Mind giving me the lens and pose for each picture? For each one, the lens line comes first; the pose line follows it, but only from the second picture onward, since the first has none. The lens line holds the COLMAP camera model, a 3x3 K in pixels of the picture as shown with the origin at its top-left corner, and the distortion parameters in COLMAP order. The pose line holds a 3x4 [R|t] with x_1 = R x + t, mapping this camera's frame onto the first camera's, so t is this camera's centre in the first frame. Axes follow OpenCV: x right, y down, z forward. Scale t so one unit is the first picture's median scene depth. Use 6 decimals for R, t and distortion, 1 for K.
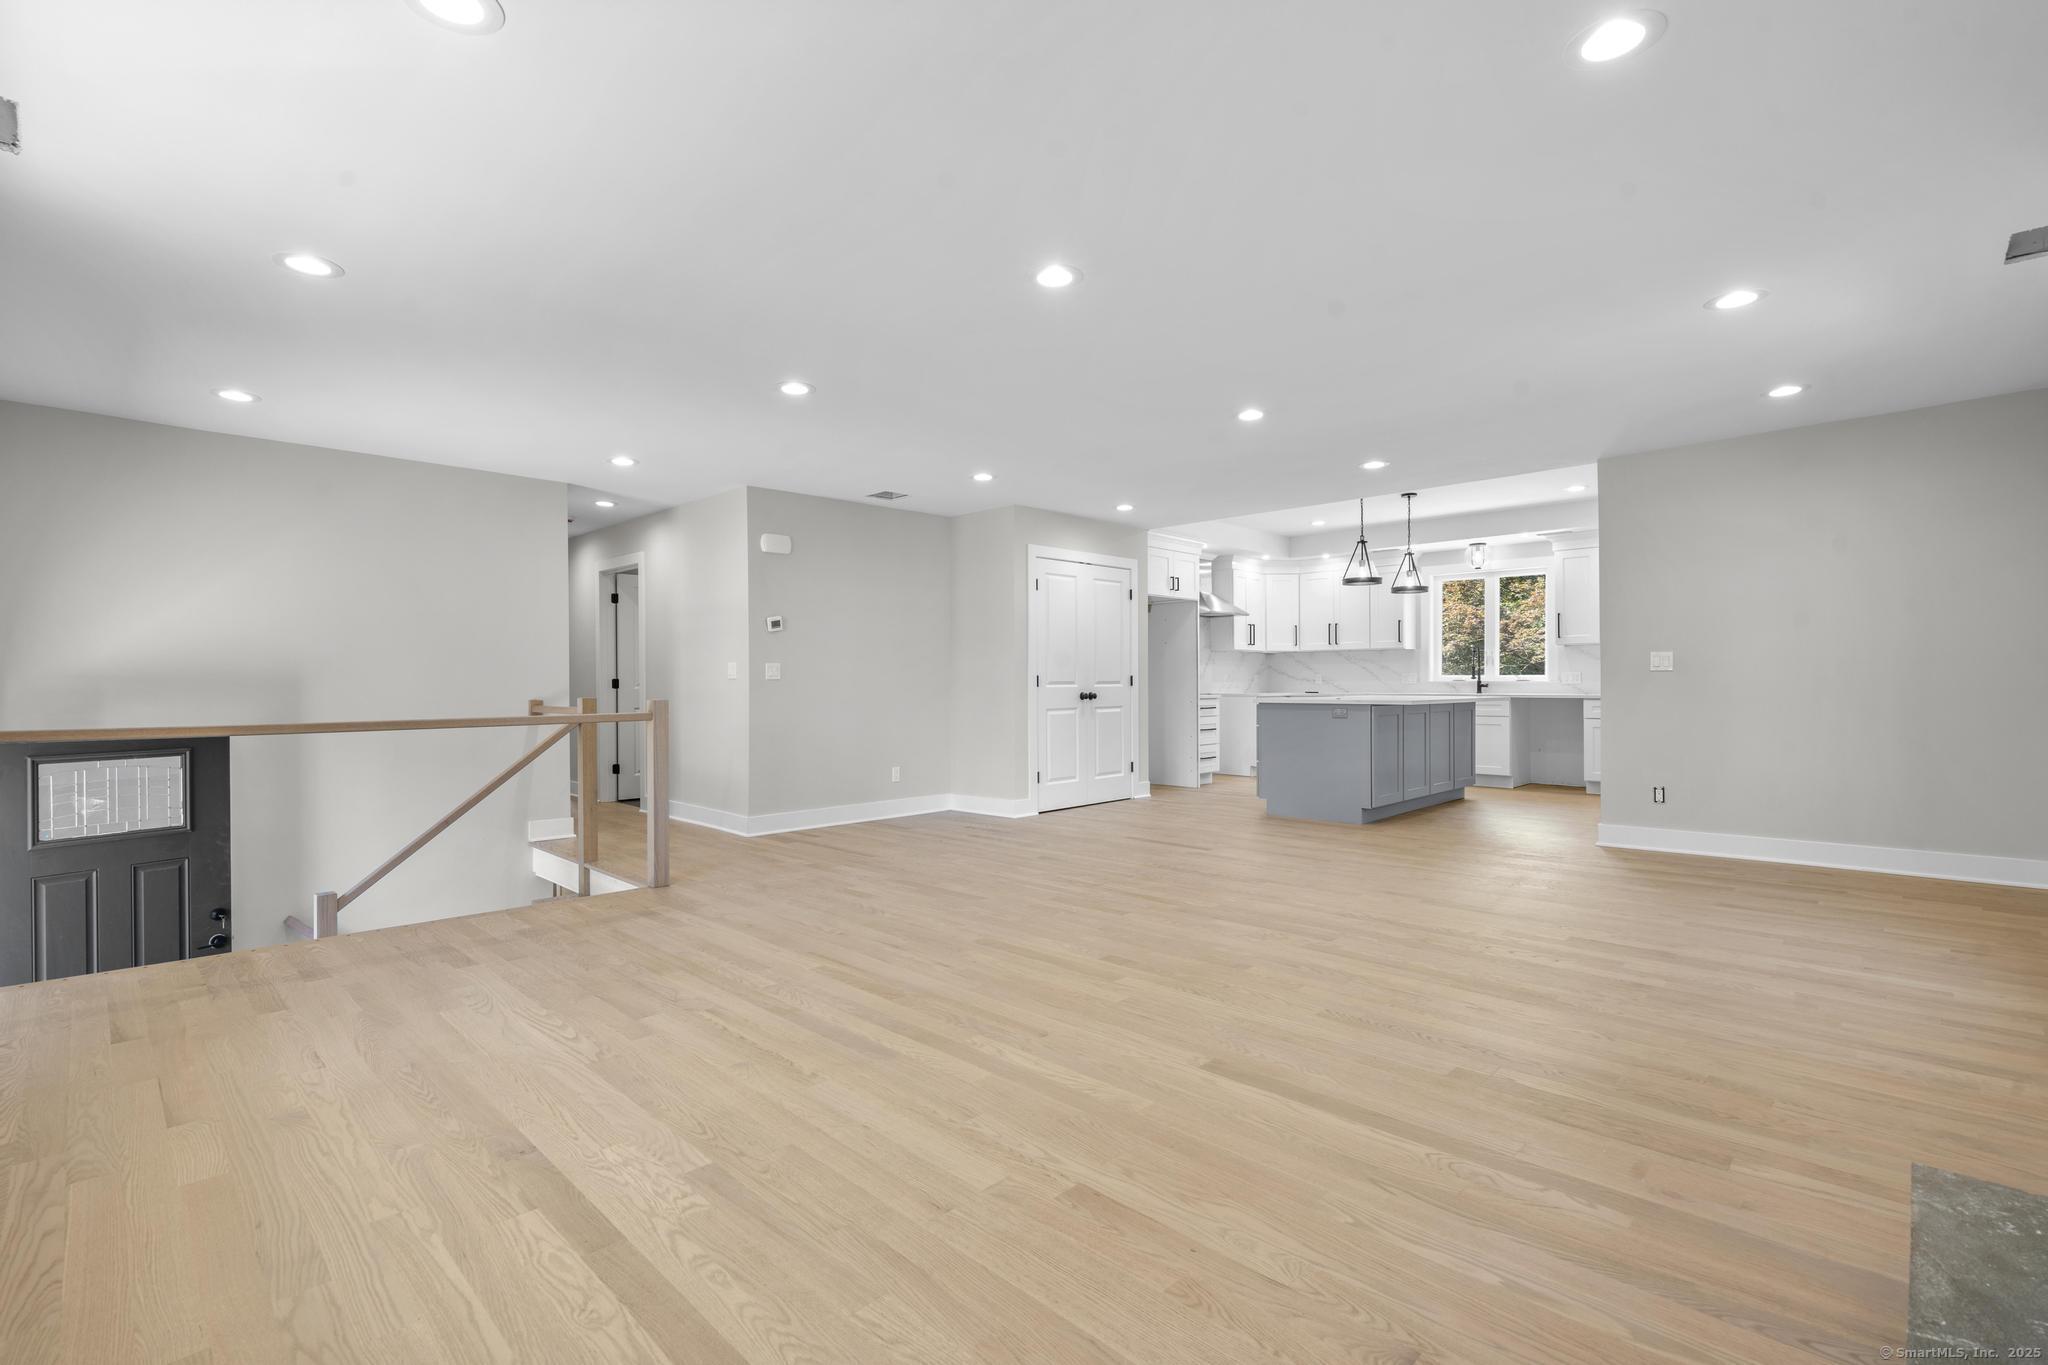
lens RADIAL K [[924.4, 0, 1028.8], [0, 924.4, 671.6], [0, 0, 1]] dist [-0.005329, 0.000121]
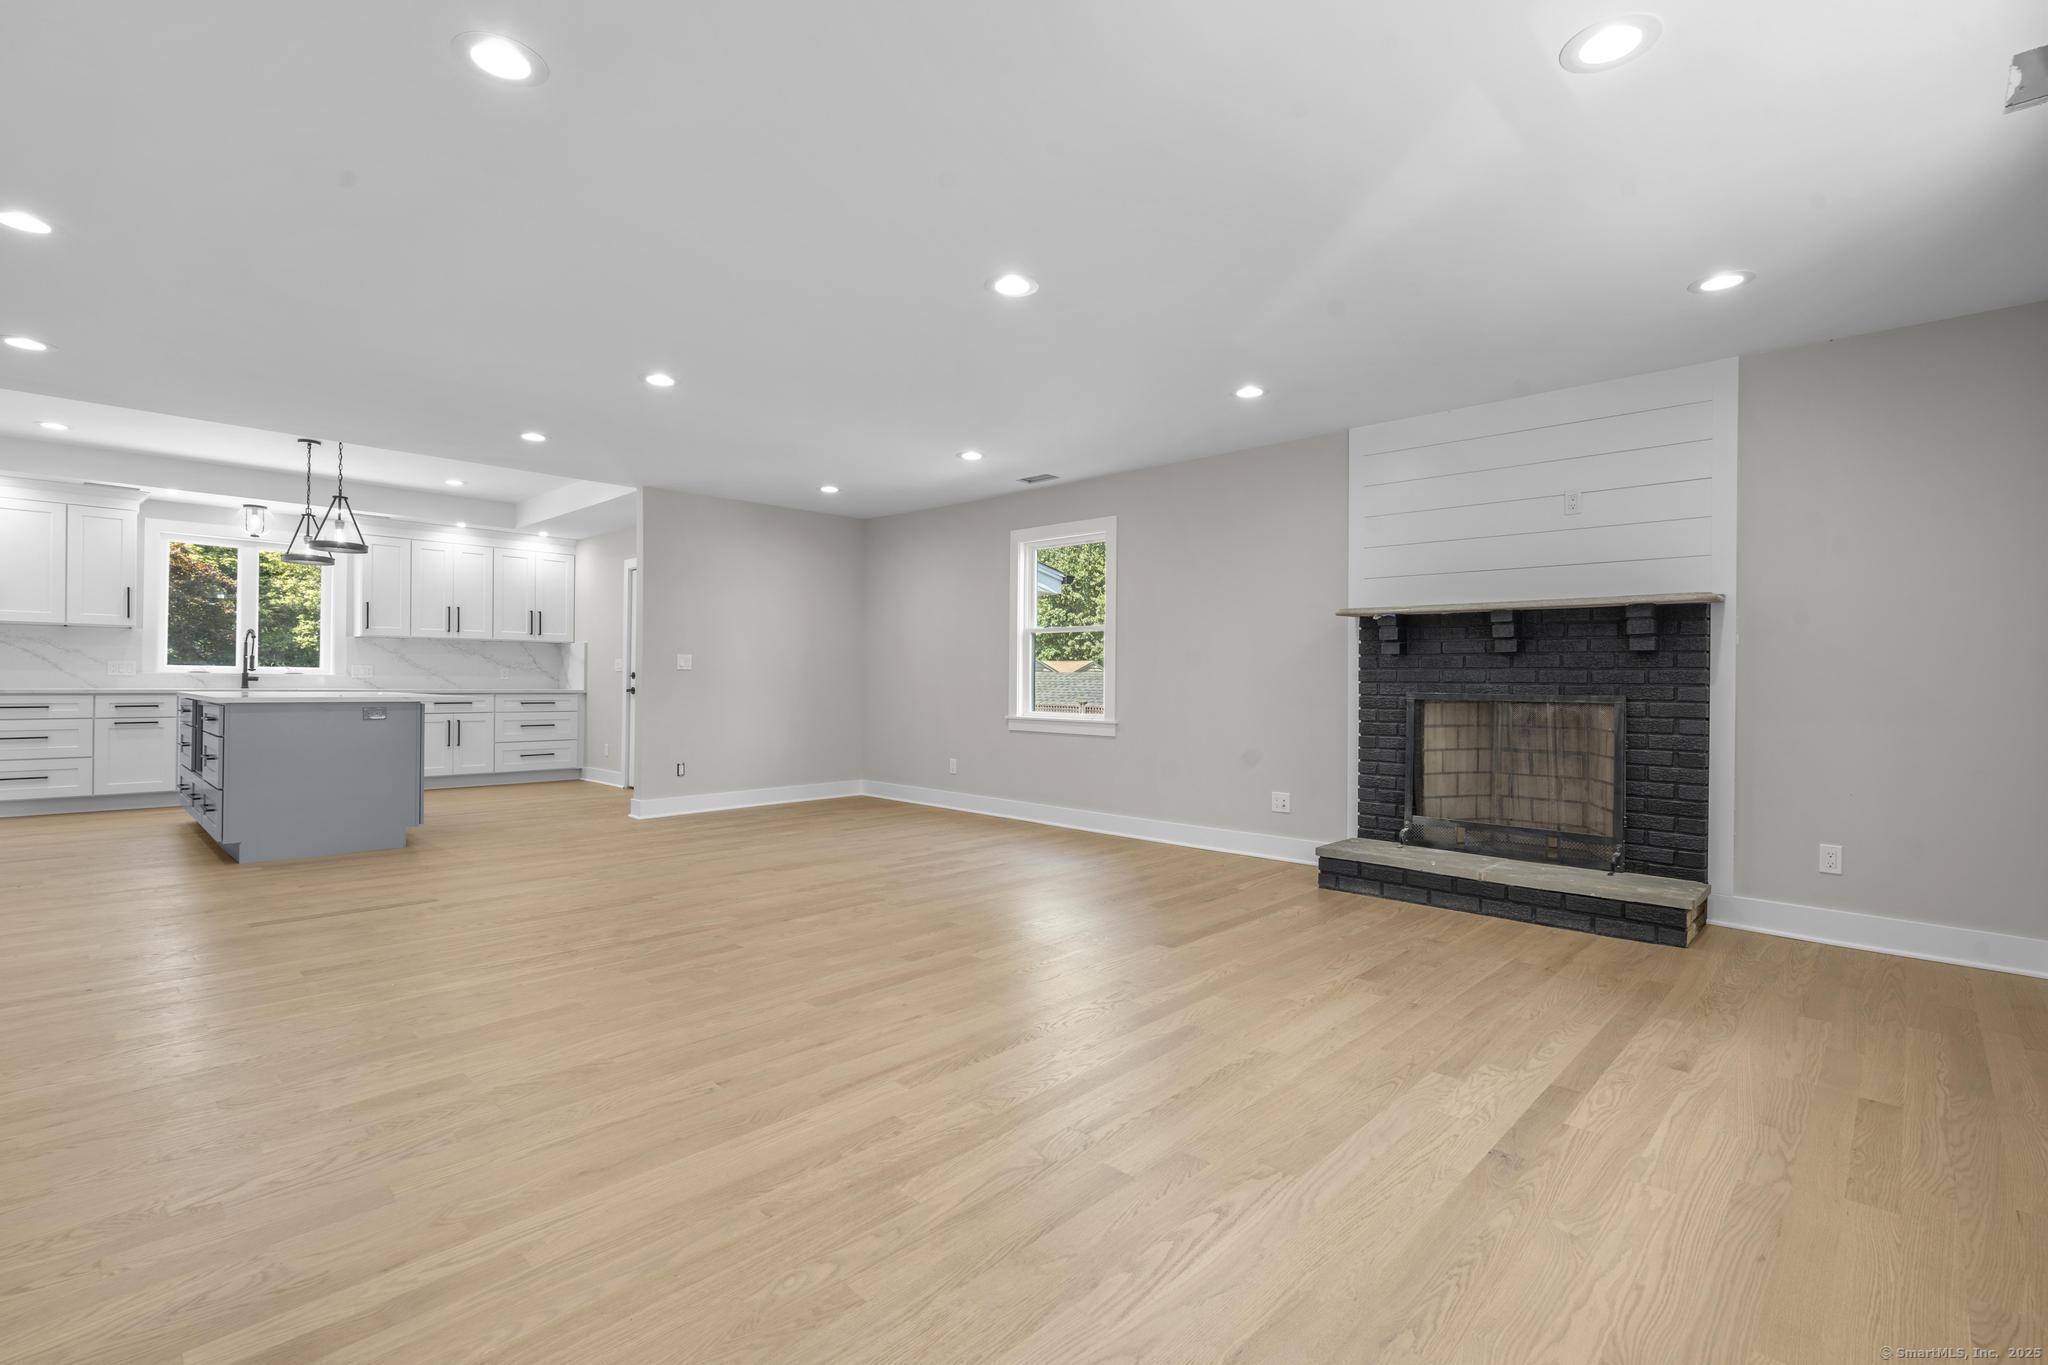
lens RADIAL K [[884.9, 0, 1032.6], [0, 884.9, 699.9], [0, 0, 1]] dist [-0.001873, -0.000351]
pose [[0.010733, -0.016271, 0.999810, -1.205743], [-0.023415, 0.999589, 0.016519, 0.019124], [-0.999668, -0.023588, 0.010347, 1.211898]]
